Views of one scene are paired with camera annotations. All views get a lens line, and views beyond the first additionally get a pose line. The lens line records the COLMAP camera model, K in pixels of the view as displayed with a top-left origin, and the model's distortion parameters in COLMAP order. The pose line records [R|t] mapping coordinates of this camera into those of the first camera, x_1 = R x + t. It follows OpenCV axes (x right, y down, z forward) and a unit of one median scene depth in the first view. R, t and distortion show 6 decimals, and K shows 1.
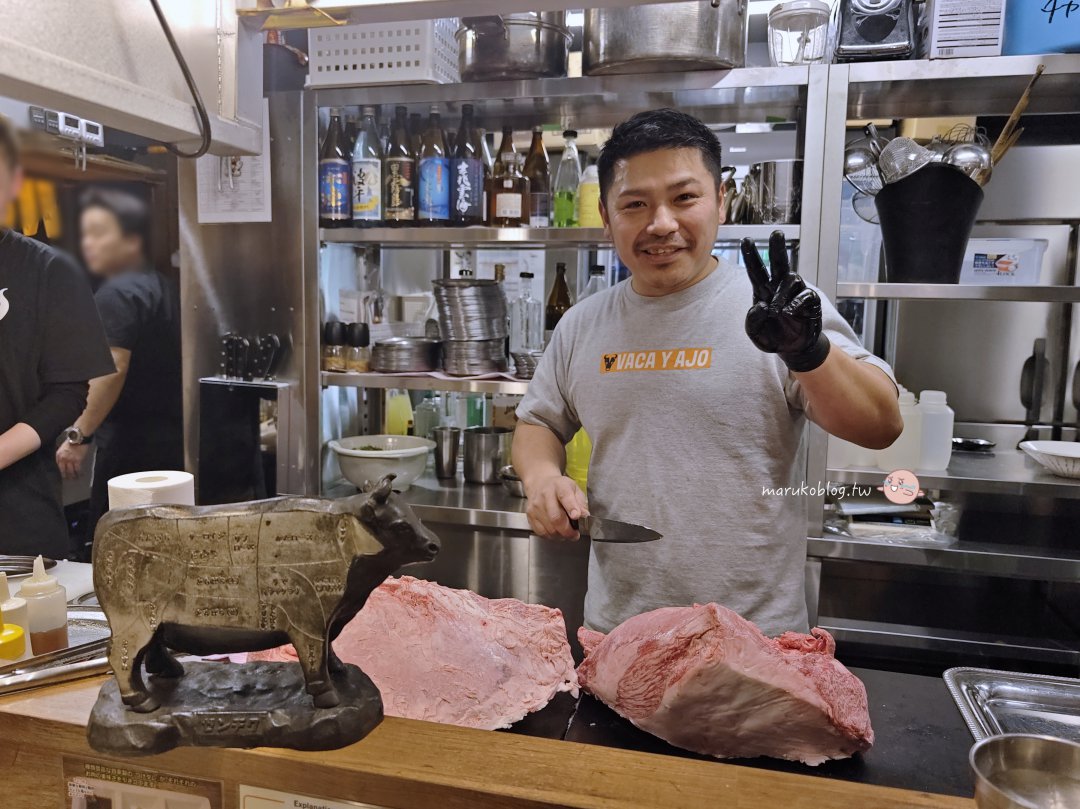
lens RADIAL K [[755.9, 0, 540.0], [0, 755.9, 404.5], [0, 0, 1]] dist [0.001530, 0.000247]
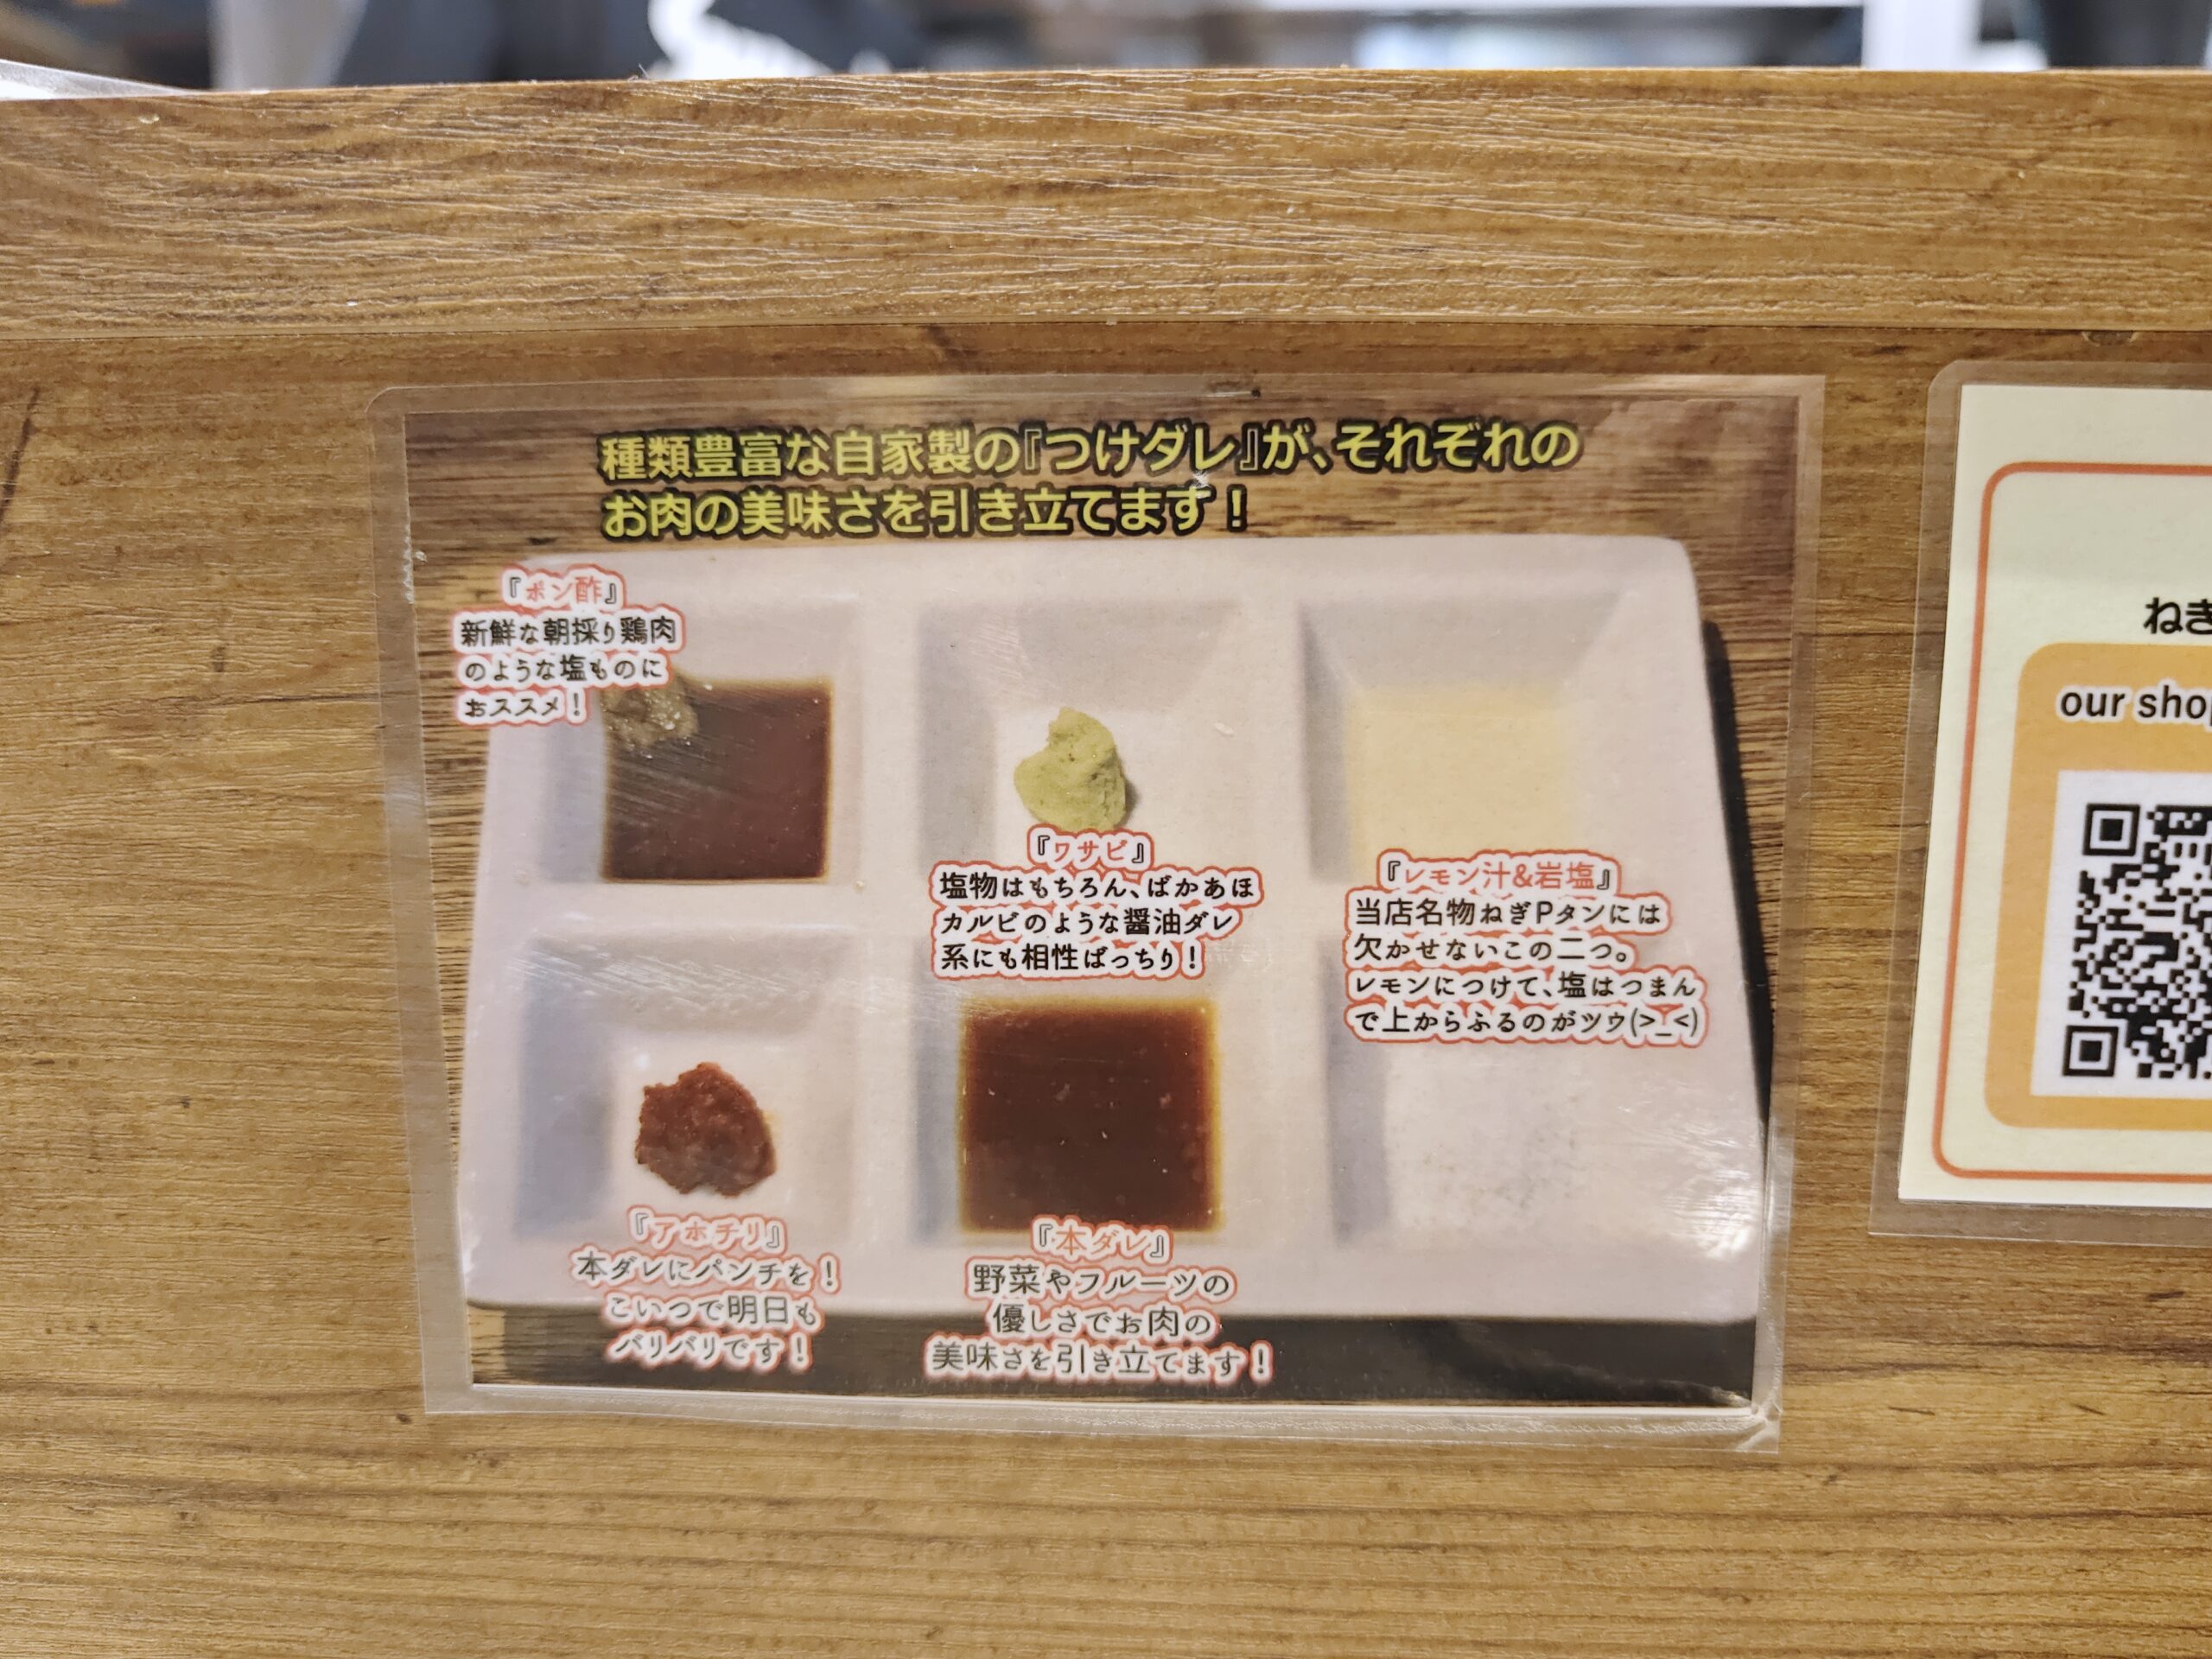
lens RADIAL K [[1476.2, 0, 1106.0], [0, 1476.2, 829.5], [0, 0, 1]] dist [-0.025799, 0.000452]
pose [[0.985813, -0.038723, 0.163322, -0.571038], [0.033182, 0.998782, 0.036522, 0.548212], [-0.164537, -0.030584, 0.985897, 0.746449]]
